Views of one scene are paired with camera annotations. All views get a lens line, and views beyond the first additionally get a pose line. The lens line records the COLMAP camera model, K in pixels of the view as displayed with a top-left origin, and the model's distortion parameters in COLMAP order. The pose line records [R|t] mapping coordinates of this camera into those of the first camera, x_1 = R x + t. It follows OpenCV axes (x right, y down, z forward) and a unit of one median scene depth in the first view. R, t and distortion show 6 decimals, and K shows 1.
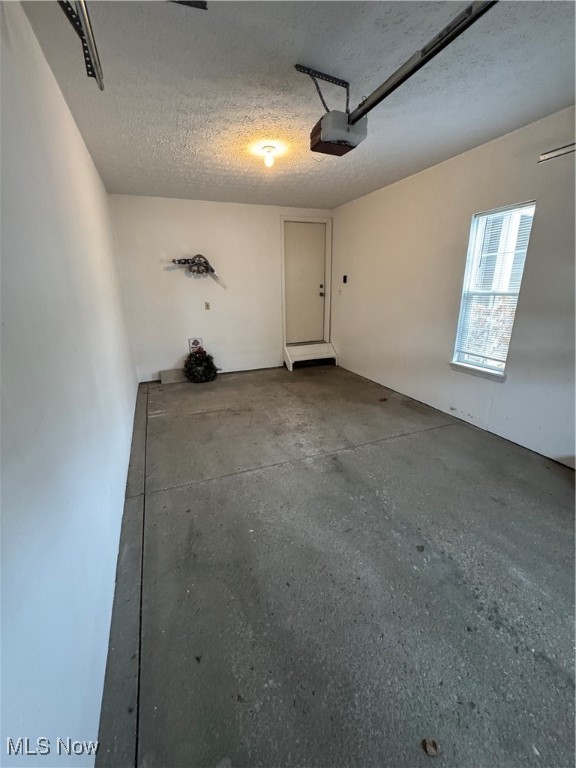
lens RADIAL K [[311.7, 0, 288.0], [0, 311.7, 384.0], [0, 0, 1]] dist [-0.000512, -0.000024]
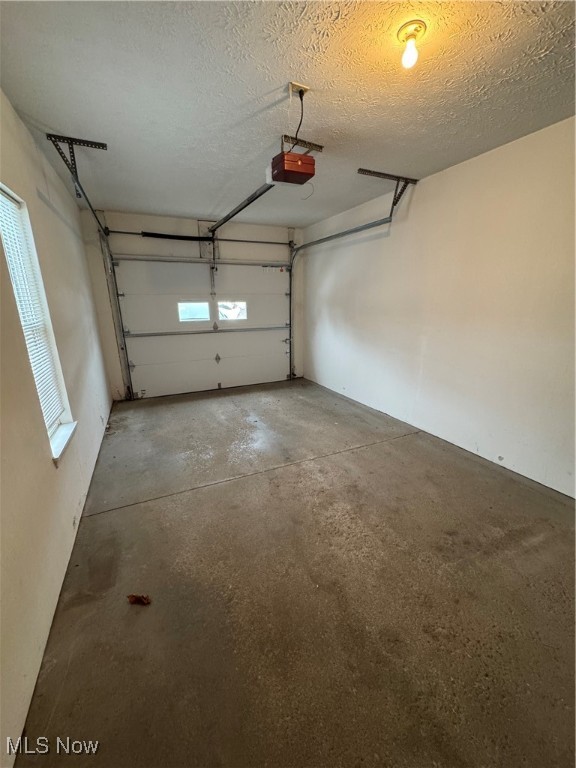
lens RADIAL K [[311.7, 0, 288.0], [0, 311.7, 384.0], [0, 0, 1]] dist [-0.000512, -0.000024]
pose [[-0.998168, 0.044468, -0.041018, 0.156531], [0.014507, 0.834168, 0.551320, -0.505846], [0.058732, 0.549715, -0.833285, 1.525969]]
